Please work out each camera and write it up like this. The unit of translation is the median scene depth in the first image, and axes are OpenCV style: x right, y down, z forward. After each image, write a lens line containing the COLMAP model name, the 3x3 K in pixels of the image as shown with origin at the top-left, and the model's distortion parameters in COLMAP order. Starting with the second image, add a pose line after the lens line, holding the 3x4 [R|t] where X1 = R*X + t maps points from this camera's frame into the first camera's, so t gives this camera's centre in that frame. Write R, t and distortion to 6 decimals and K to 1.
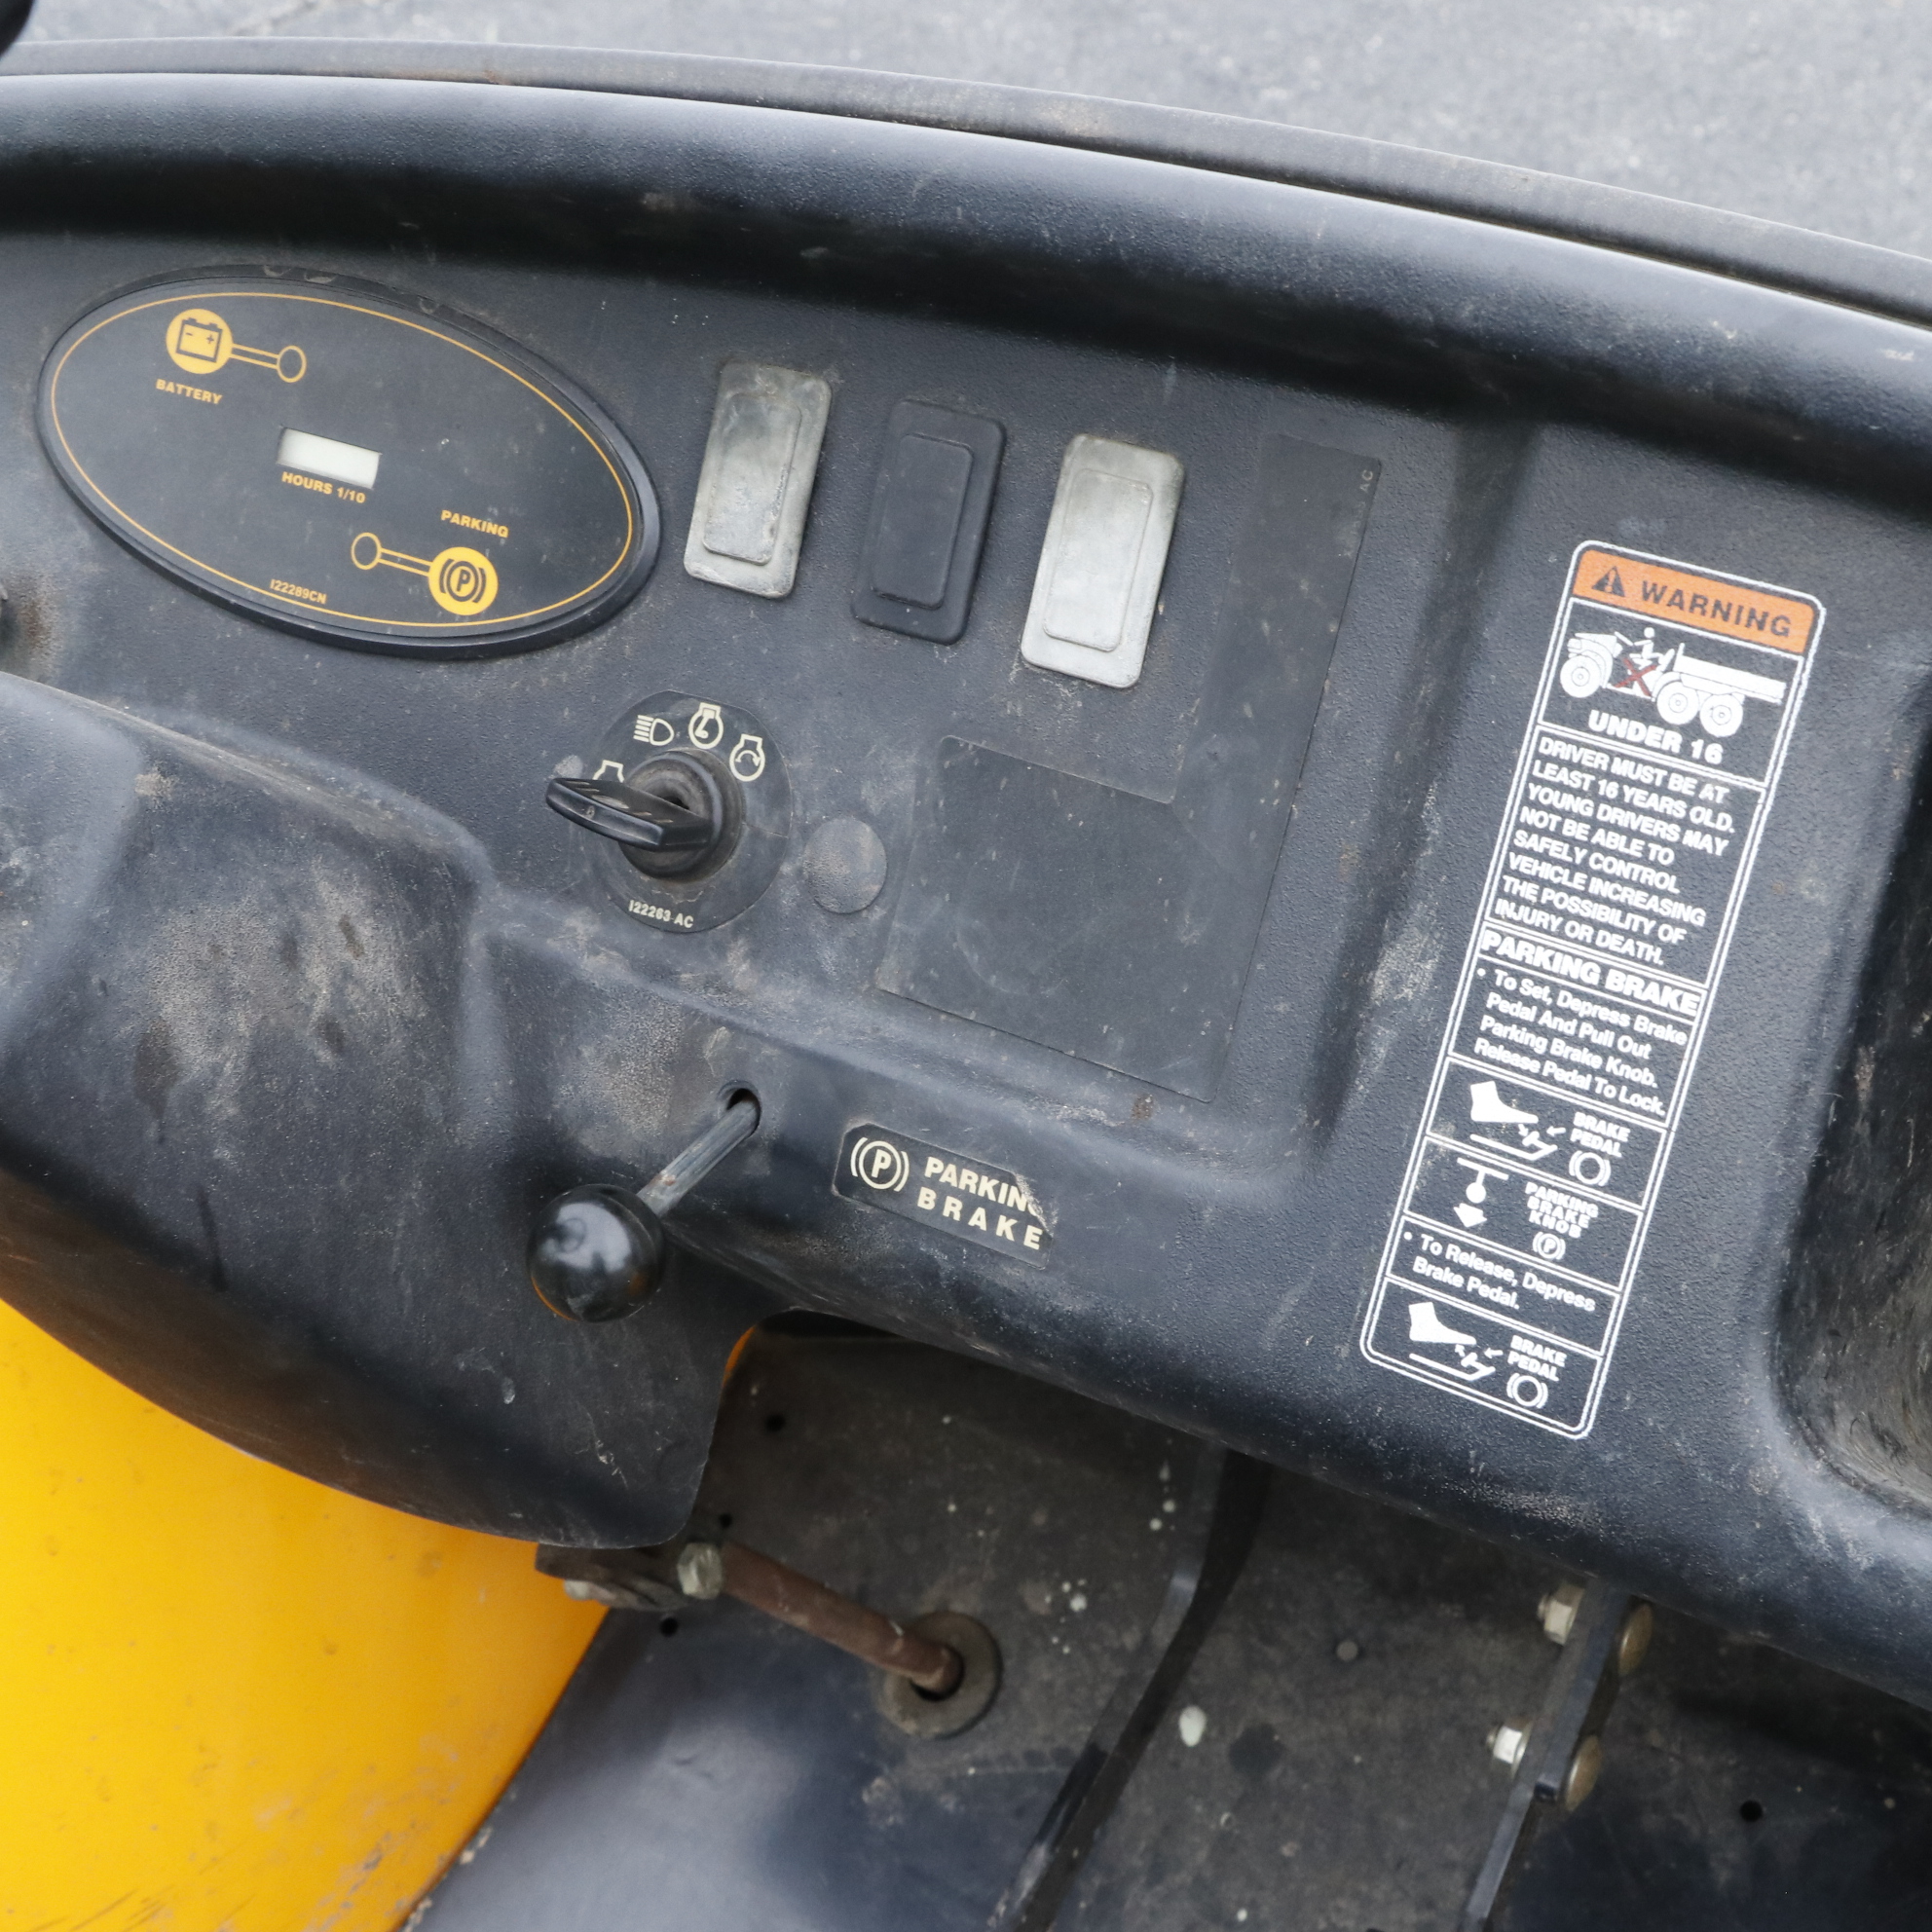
lens RADIAL K [[3558.8, 0, 965.8], [0, 3558.8, 966.2], [0, 0, 1]] dist [-0.019624, 0.000000]
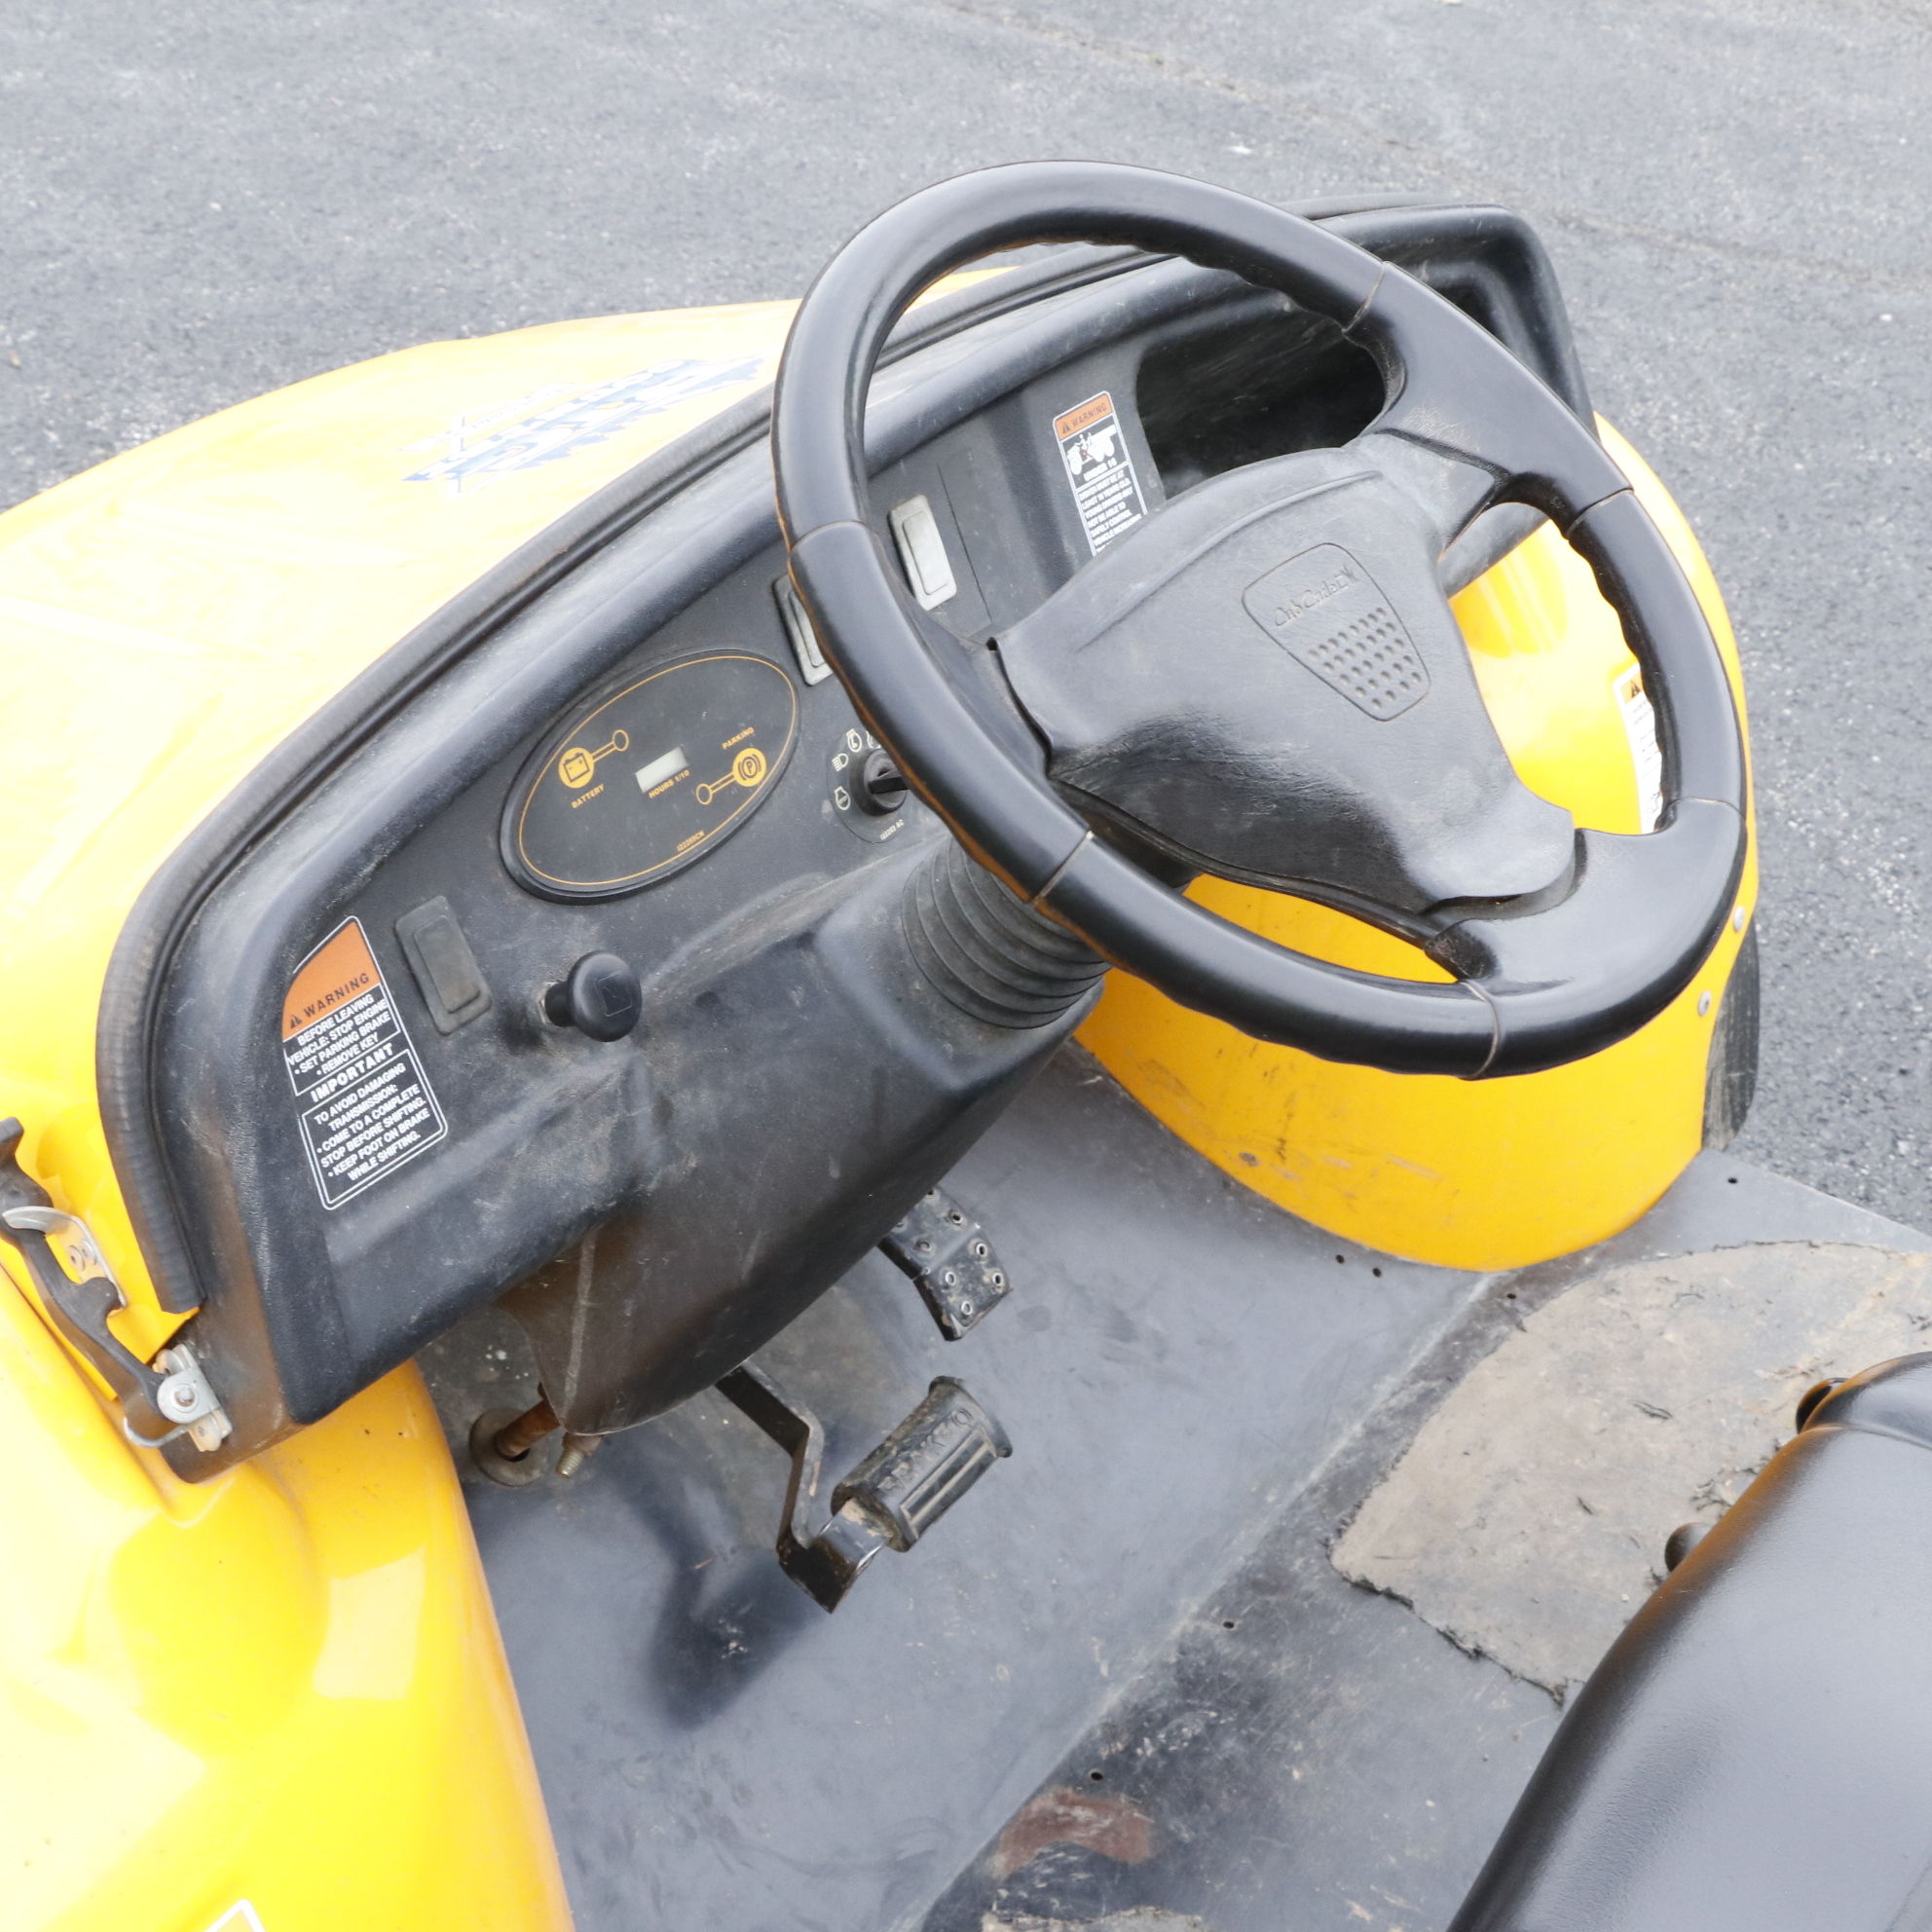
lens RADIAL K [[3558.8, 0, 965.7], [0, 3558.8, 966.0], [0, 0, 1]] dist [-0.019624, 0.000000]
pose [[-0.009395, -0.501296, 0.865225, -1.839308], [0.481541, 0.756059, 0.443276, -0.816127], [-0.876373, 0.420806, 0.234291, 0.532497]]
